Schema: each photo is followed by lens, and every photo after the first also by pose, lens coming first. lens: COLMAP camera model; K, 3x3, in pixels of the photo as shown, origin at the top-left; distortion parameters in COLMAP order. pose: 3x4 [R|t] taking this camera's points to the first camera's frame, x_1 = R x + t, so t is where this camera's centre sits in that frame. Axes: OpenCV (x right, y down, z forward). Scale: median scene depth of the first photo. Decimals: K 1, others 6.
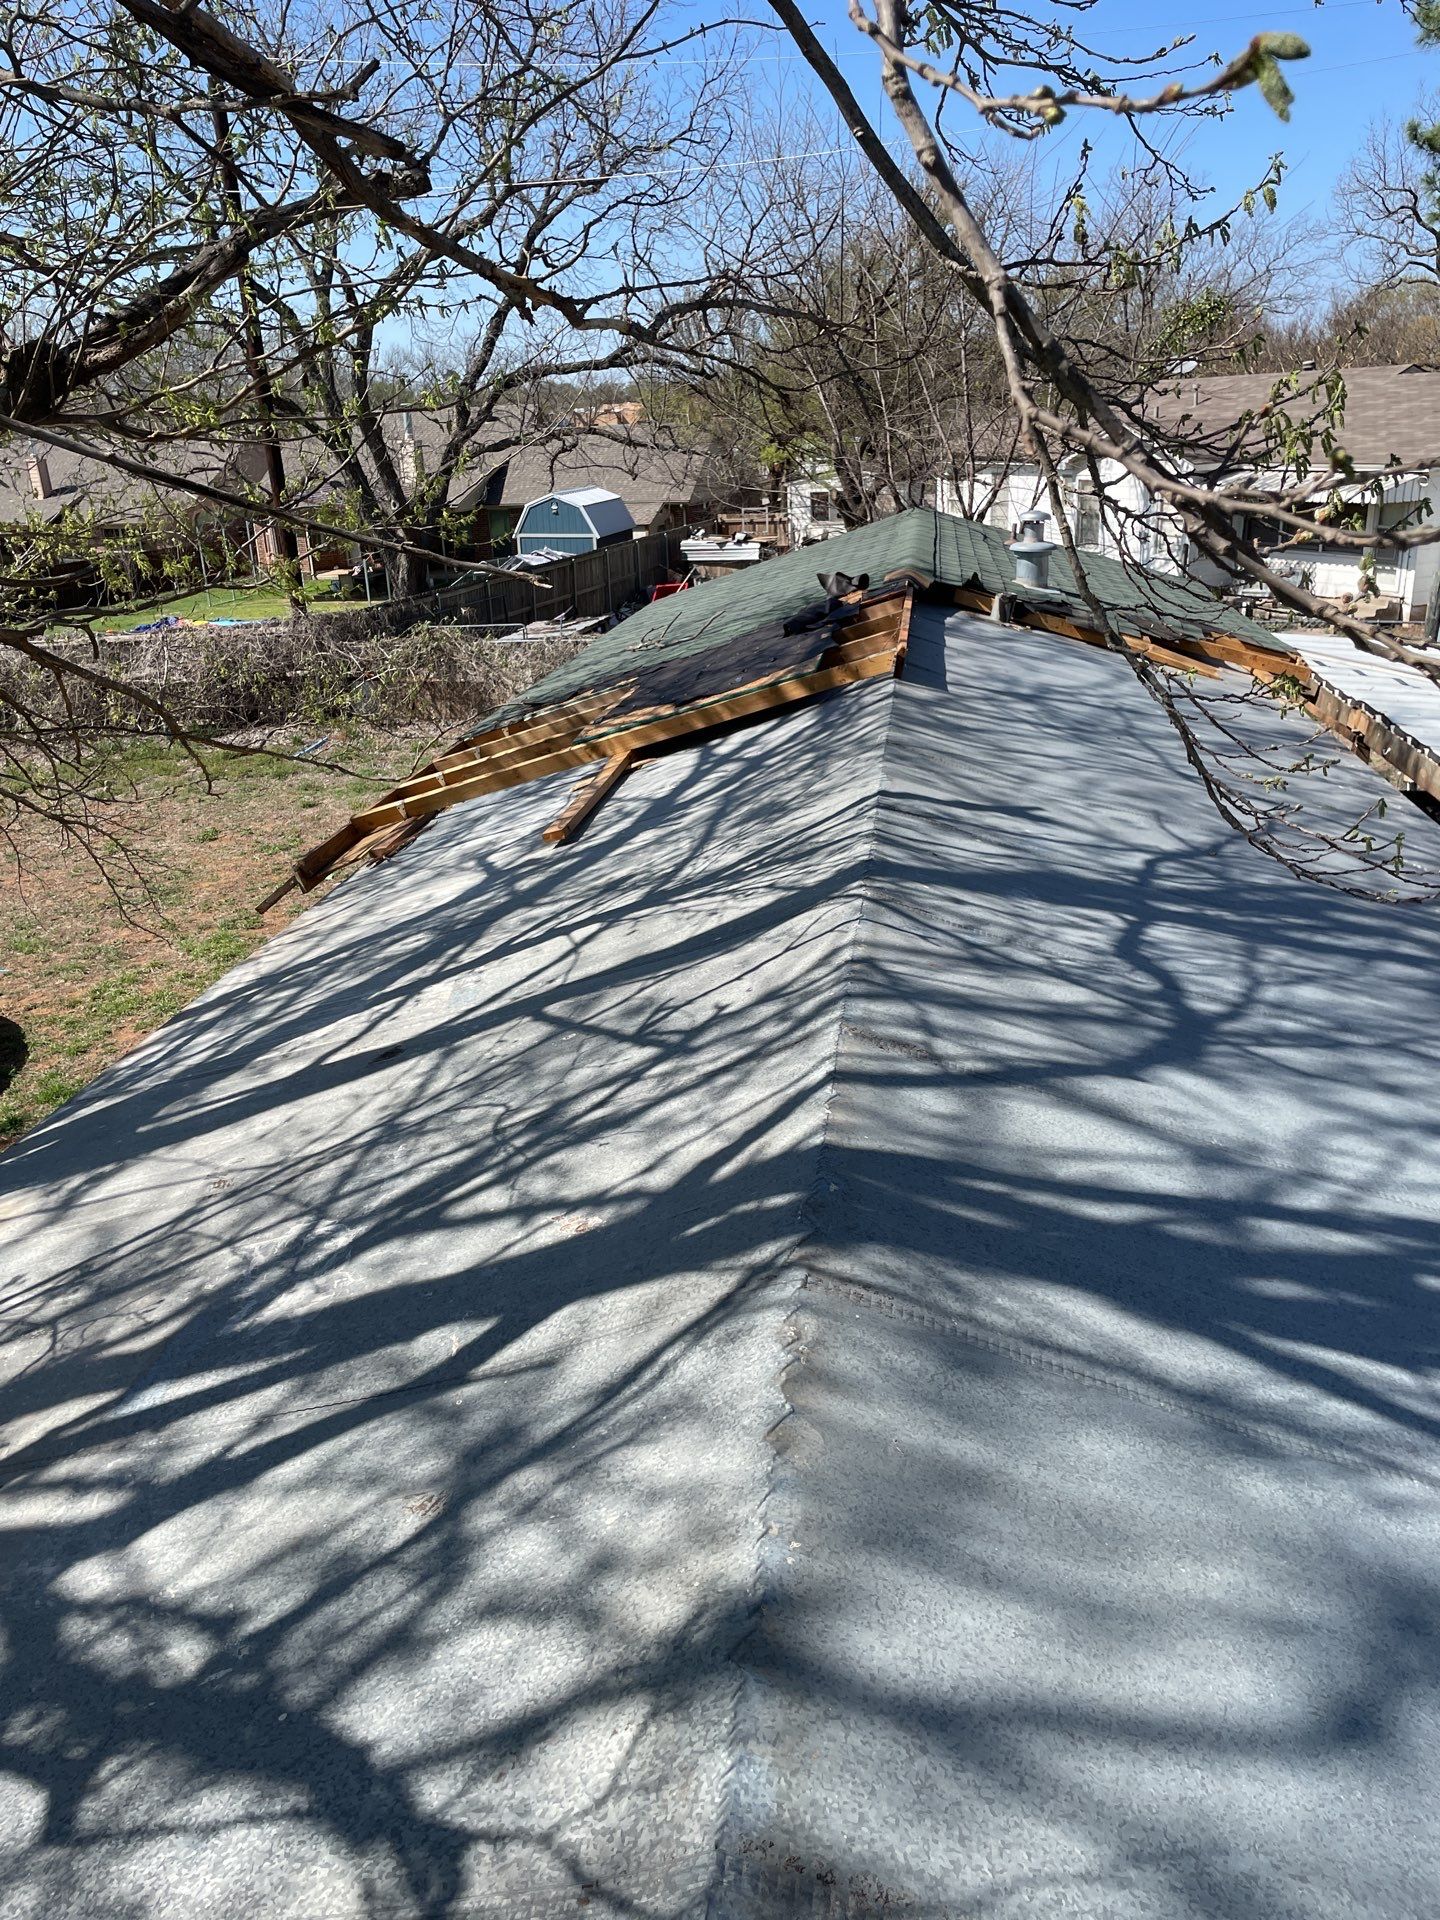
lens RADIAL K [[1461.5, 0, 717.8], [0, 1461.5, 951.8], [0, 0, 1]] dist [0.080729, -0.106465]
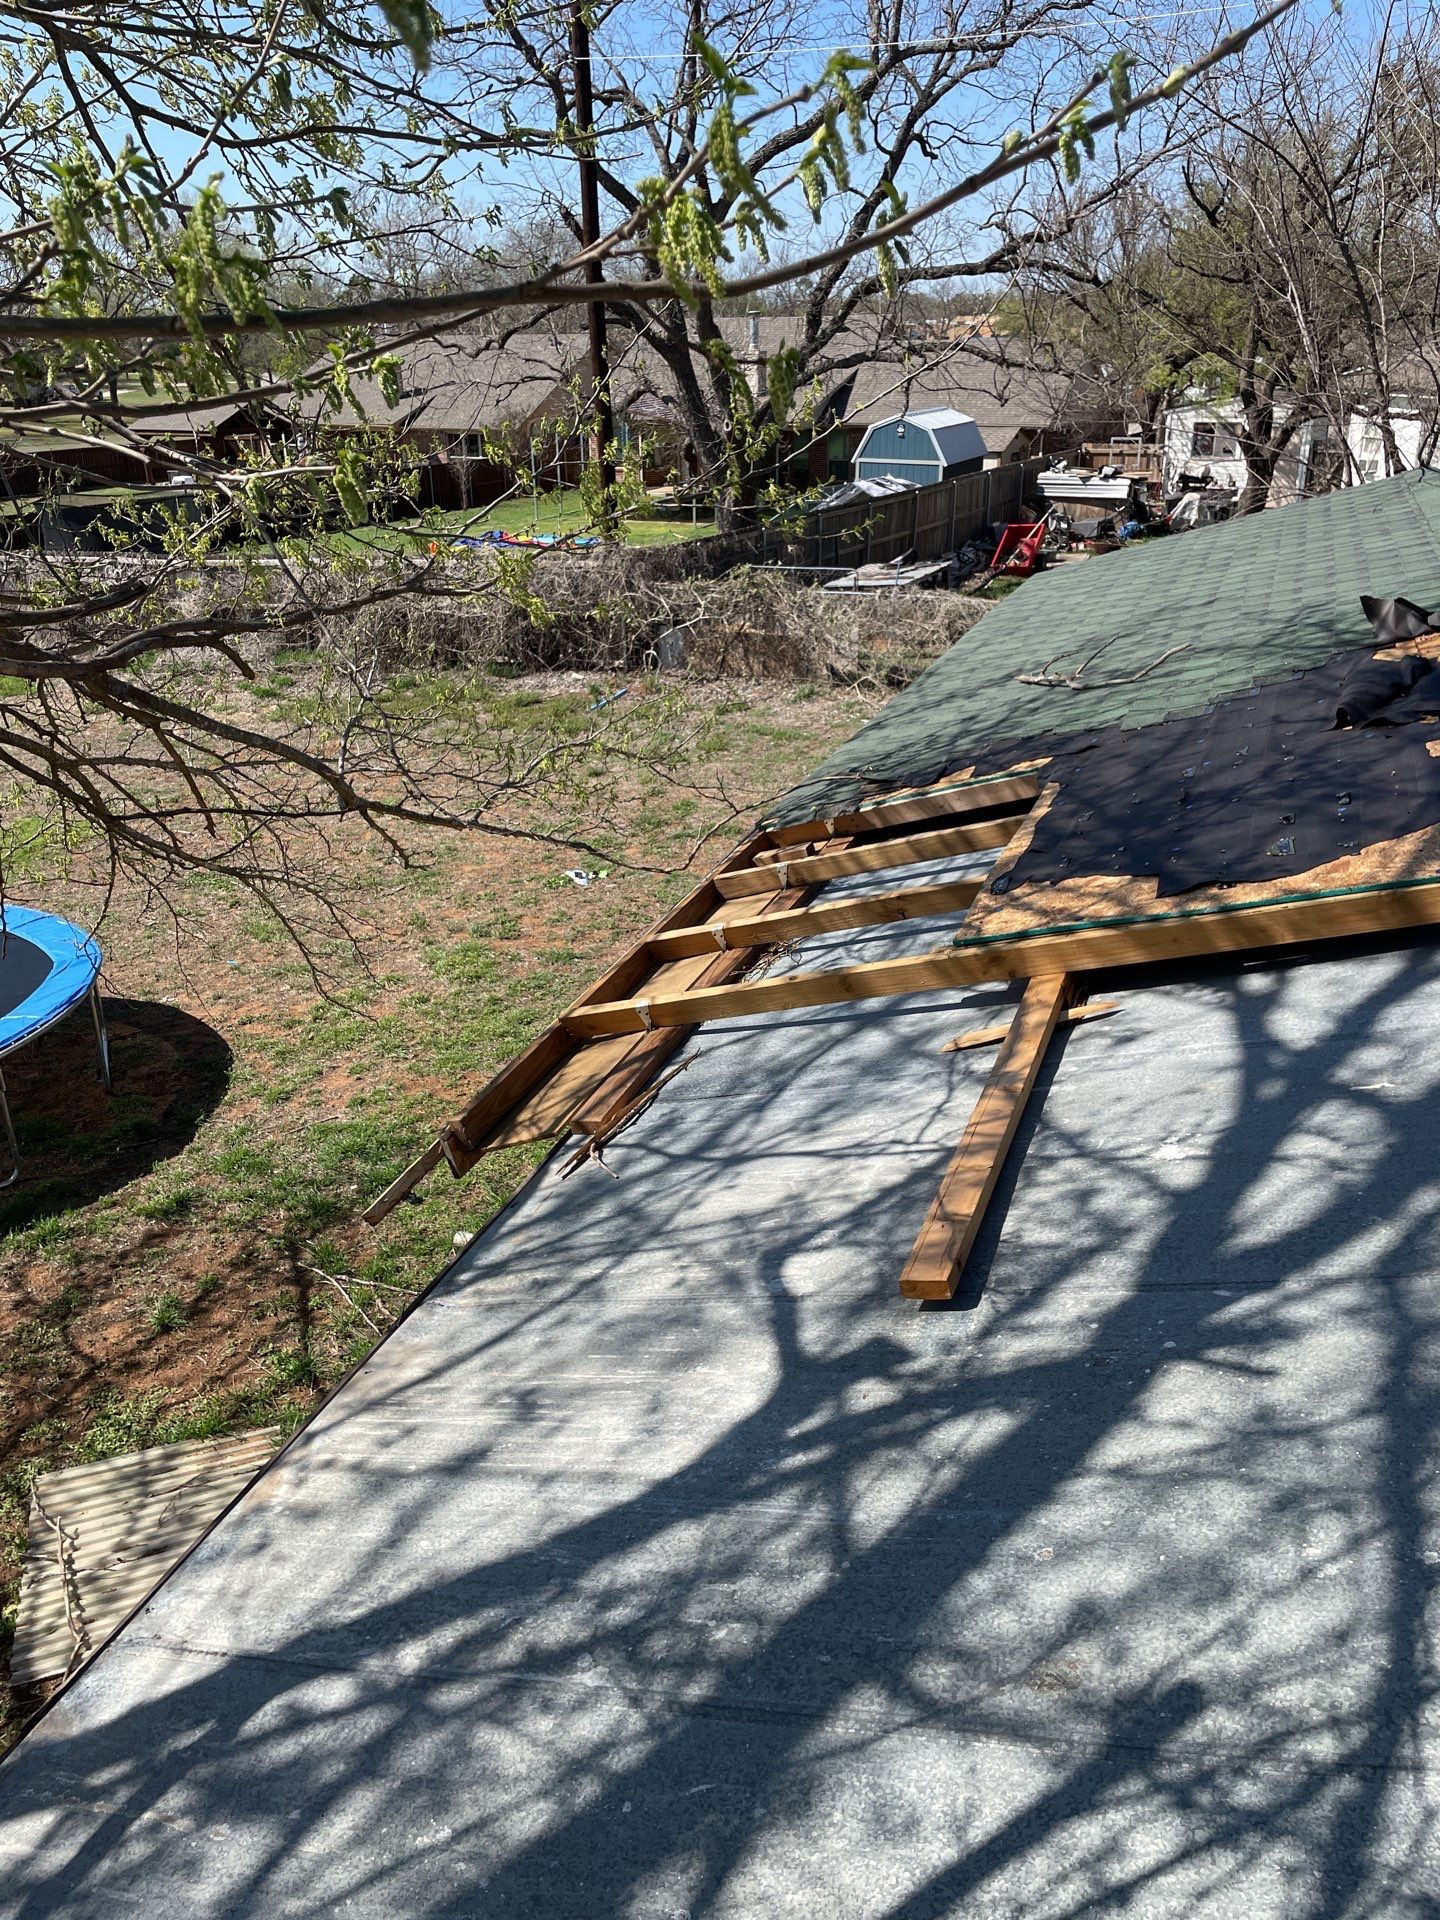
lens RADIAL K [[1461.5, 0, 717.8], [0, 1461.5, 951.8], [0, 0, 1]] dist [0.080729, -0.106465]
pose [[0.975761, 0.108672, -0.189948, -0.019230], [-0.098681, 0.993228, 0.061316, -0.038507], [0.195325, -0.041085, 0.979878, 0.104362]]
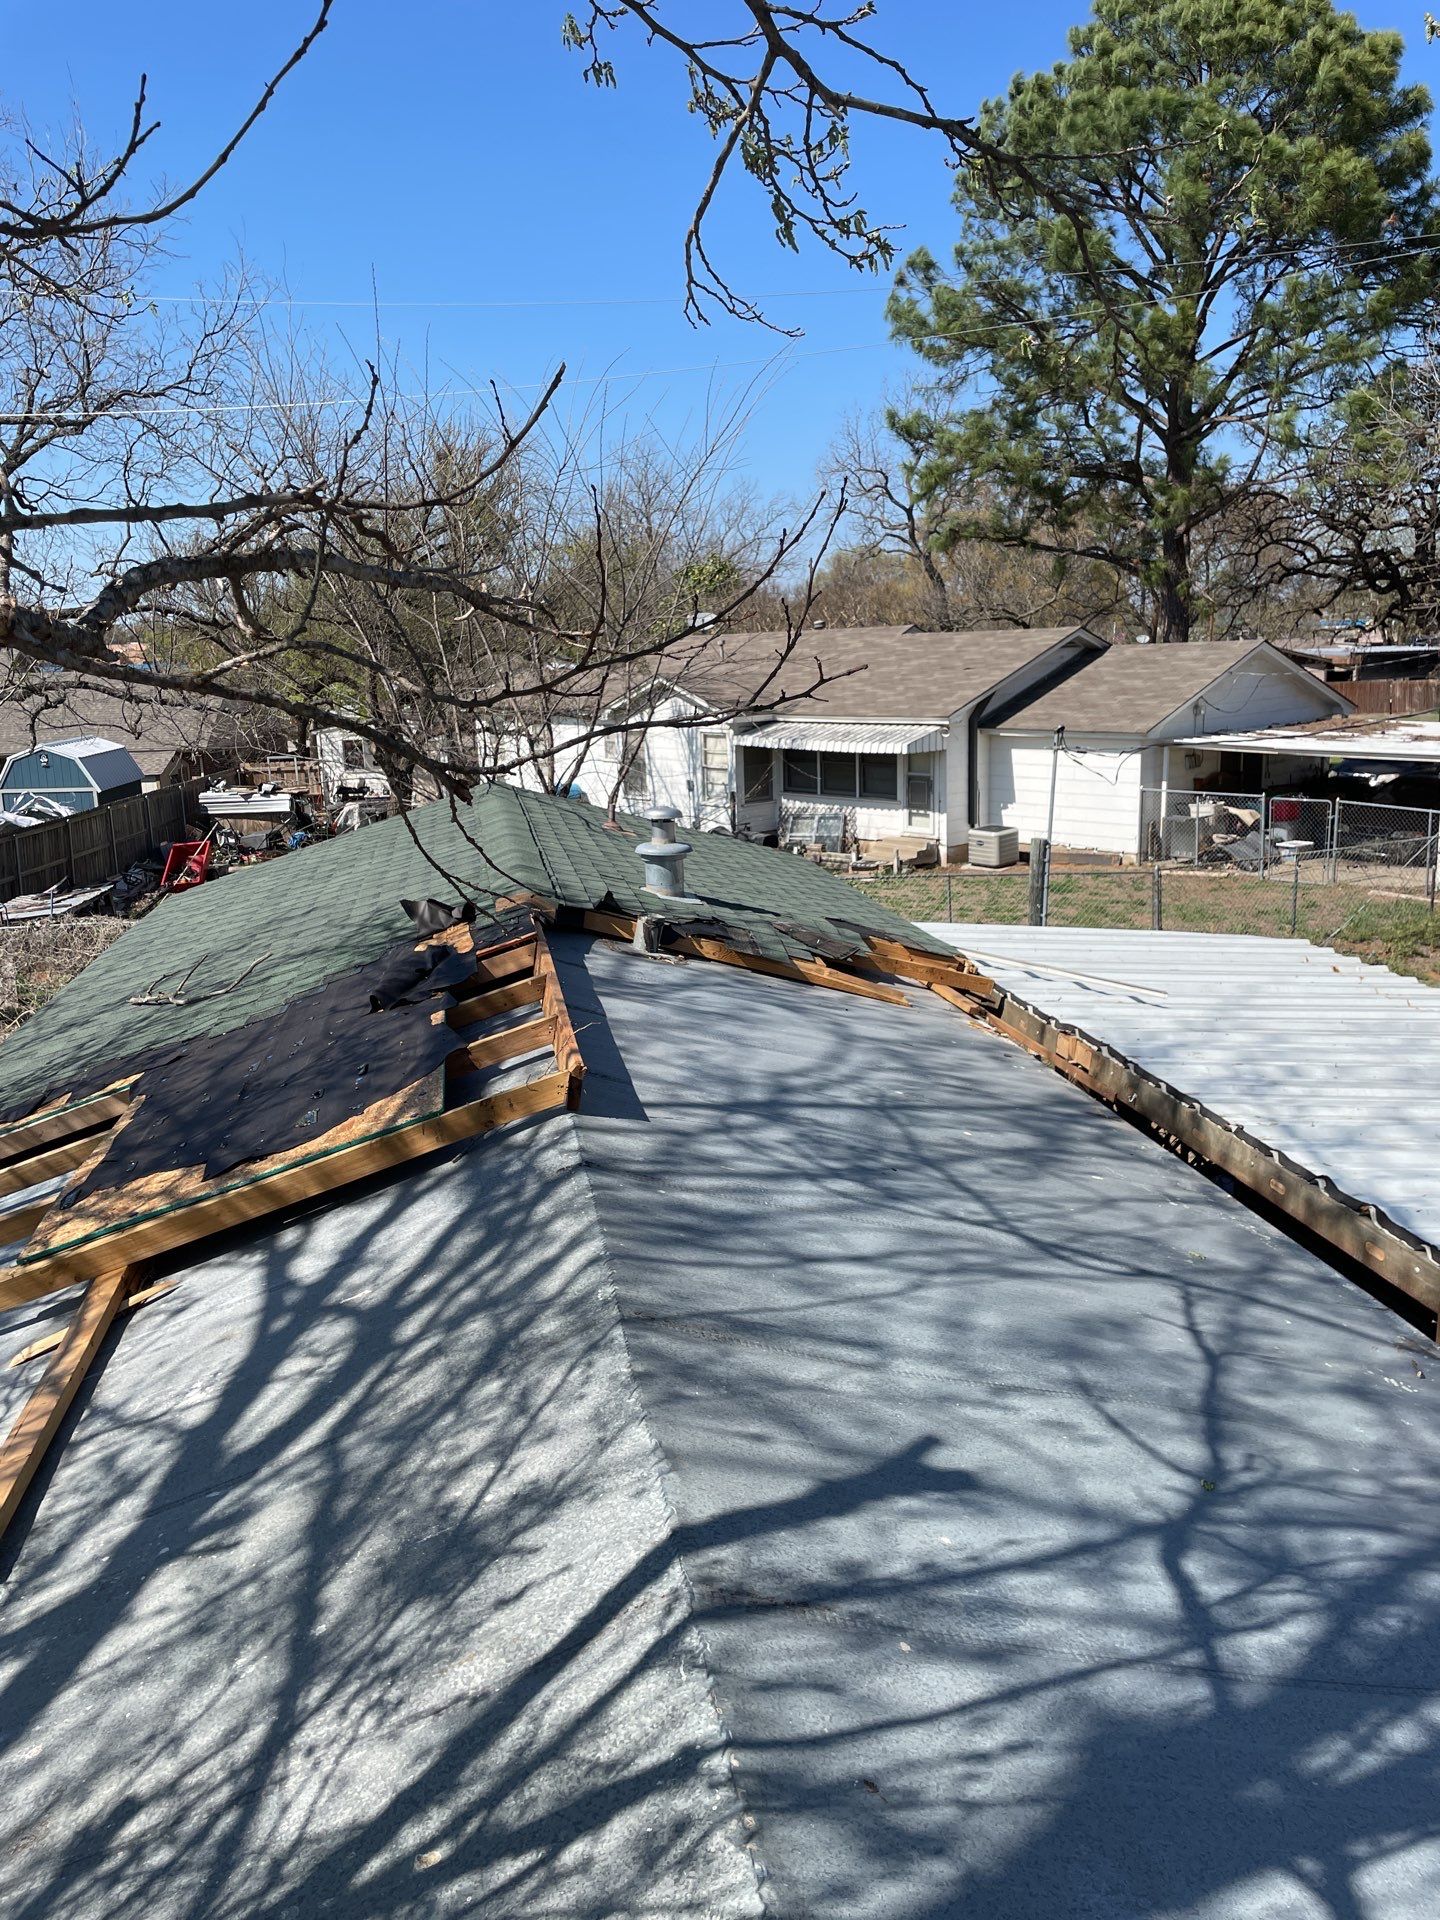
lens RADIAL K [[1478.5, 0, 718.2], [0, 1478.5, 928.2], [0, 0, 1]] dist [0.075365, -0.108015]
pose [[0.952044, -0.050436, 0.301777, -0.002400], [0.100368, 0.983223, -0.152314, -0.036347], [-0.289032, 0.175298, 0.941133, 0.080155]]
